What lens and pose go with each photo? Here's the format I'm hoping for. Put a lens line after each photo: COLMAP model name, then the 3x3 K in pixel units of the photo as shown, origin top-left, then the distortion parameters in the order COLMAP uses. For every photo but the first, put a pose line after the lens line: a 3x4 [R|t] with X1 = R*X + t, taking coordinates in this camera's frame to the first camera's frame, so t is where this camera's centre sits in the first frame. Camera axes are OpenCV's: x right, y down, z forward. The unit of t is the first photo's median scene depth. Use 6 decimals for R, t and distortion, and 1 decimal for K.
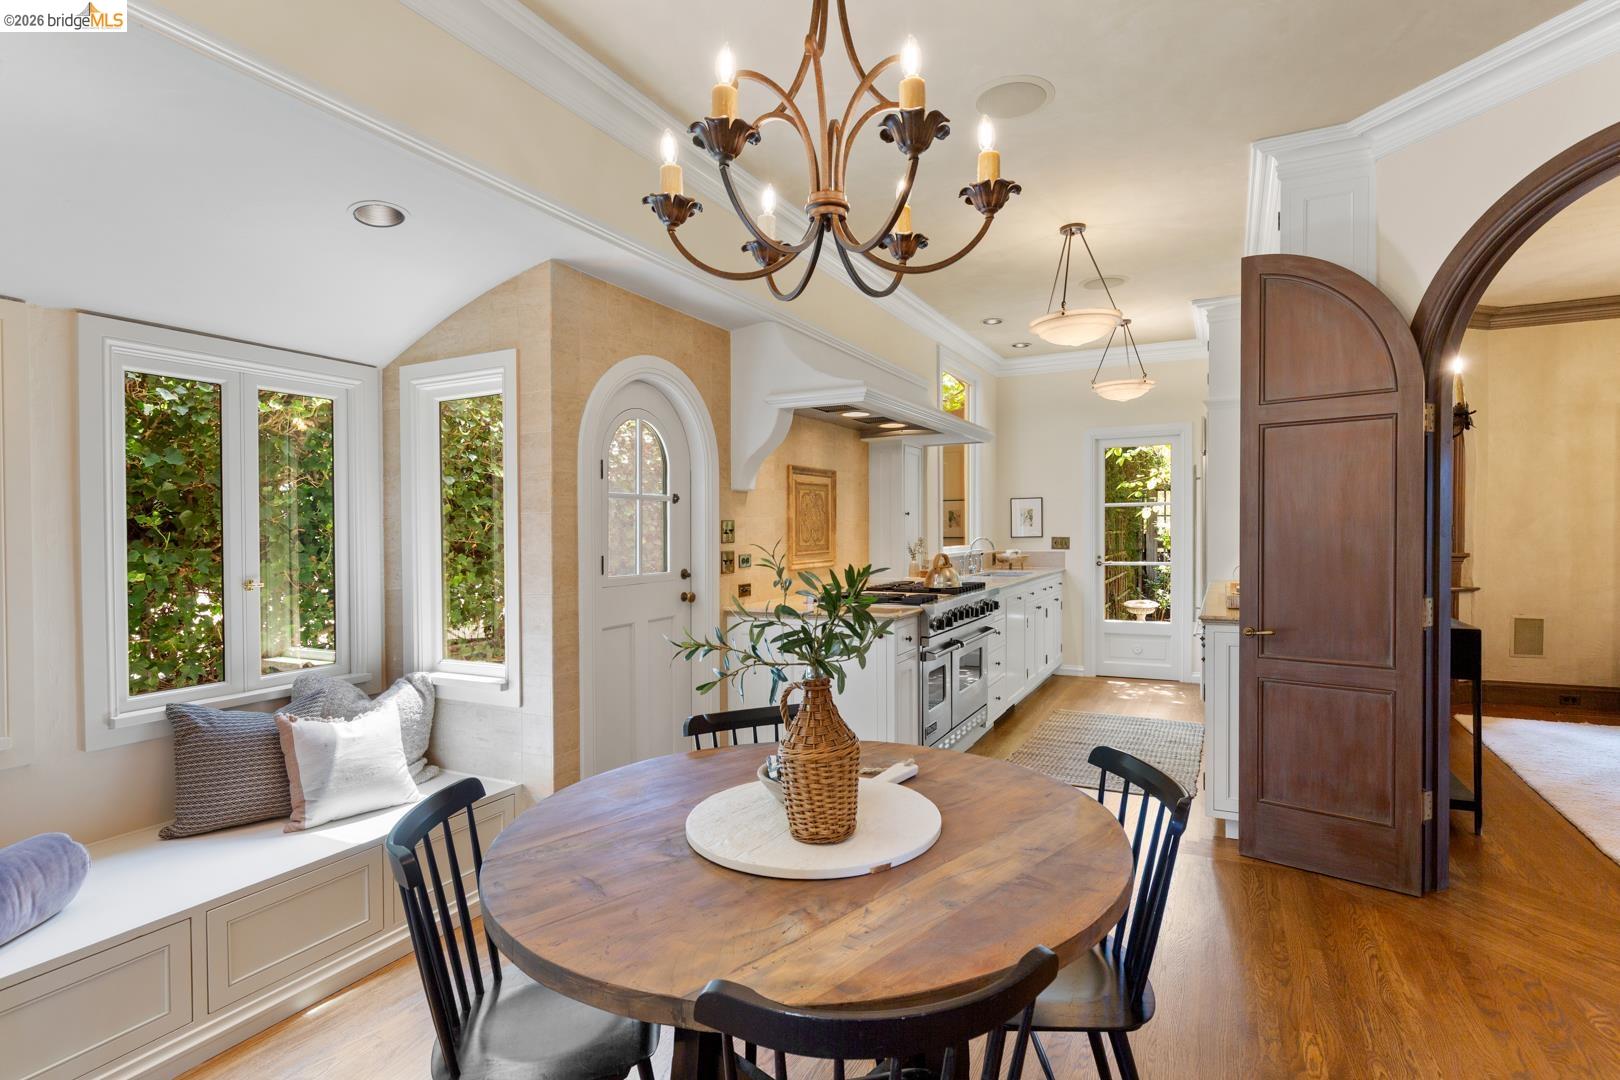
lens RADIAL K [[826.3, 0, 810.0], [0, 826.3, 540.0], [0, 0, 1]] dist [-0.001954, -0.000493]
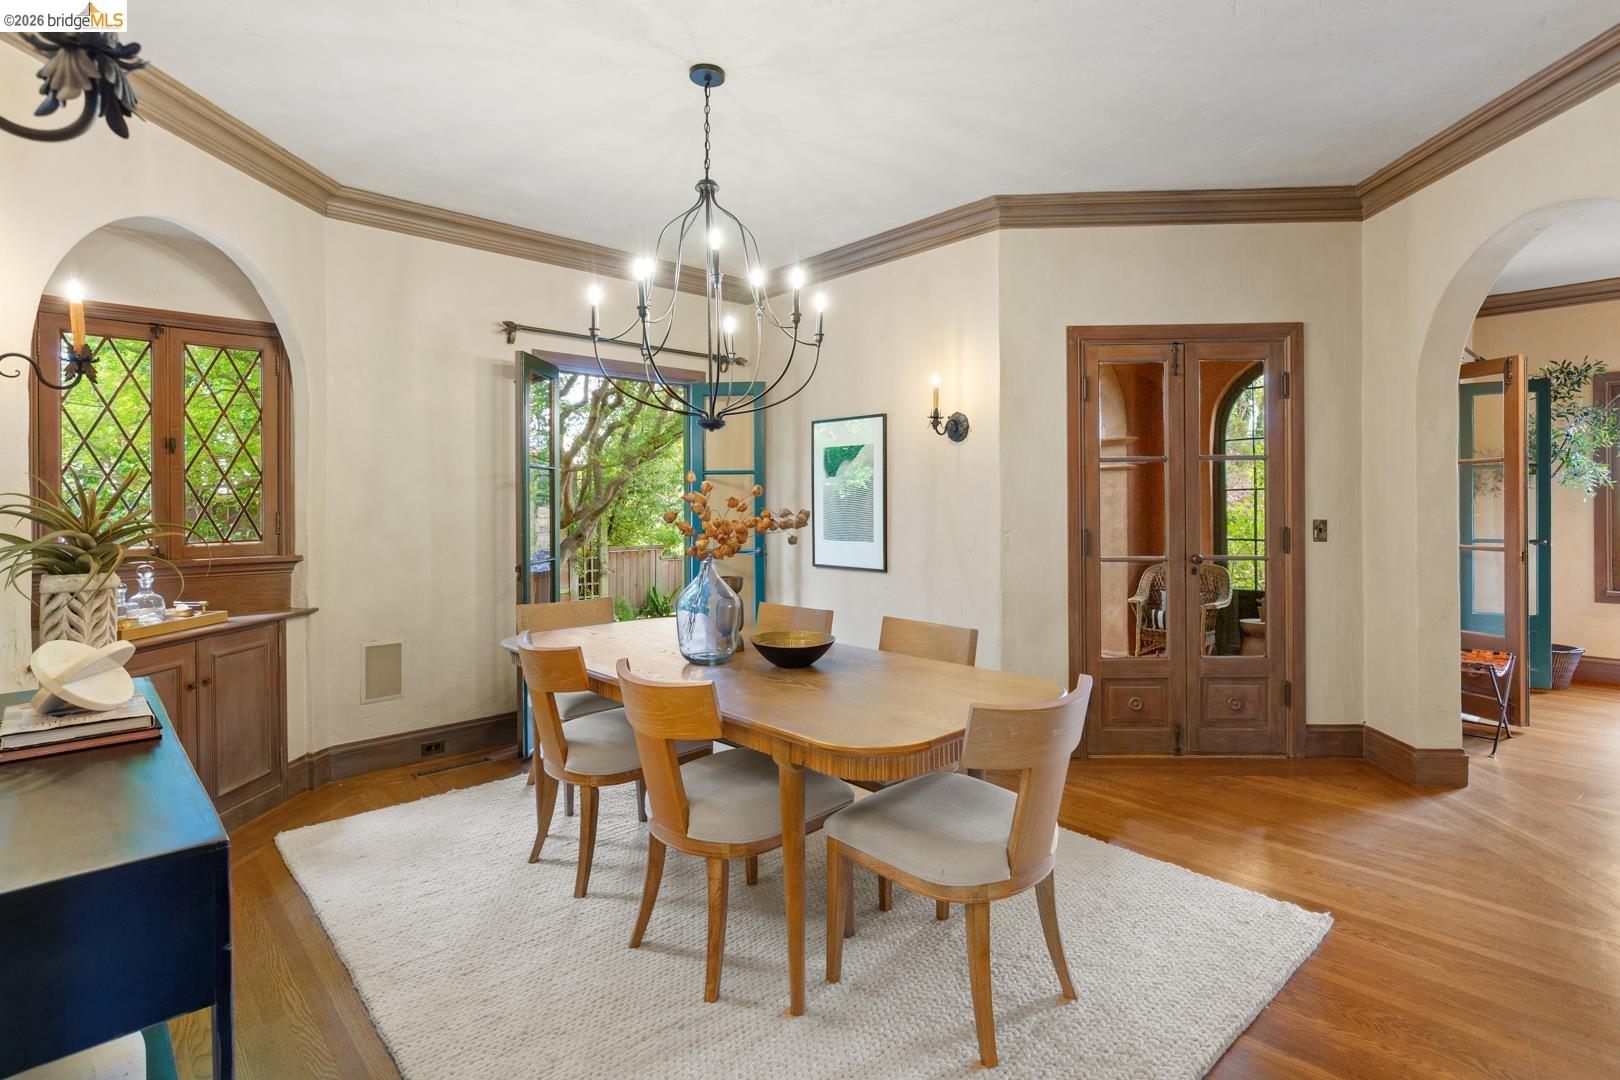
lens RADIAL K [[794.7, 0, 812.6], [0, 794.7, 508.5], [0, 0, 1]] dist [-0.000081, -0.000008]
pose [[0.348160, 0.000455, 0.937435, 0.361784], [0.017126, 0.999830, -0.006846, -0.009442], [-0.937279, 0.018438, 0.348093, 0.416801]]
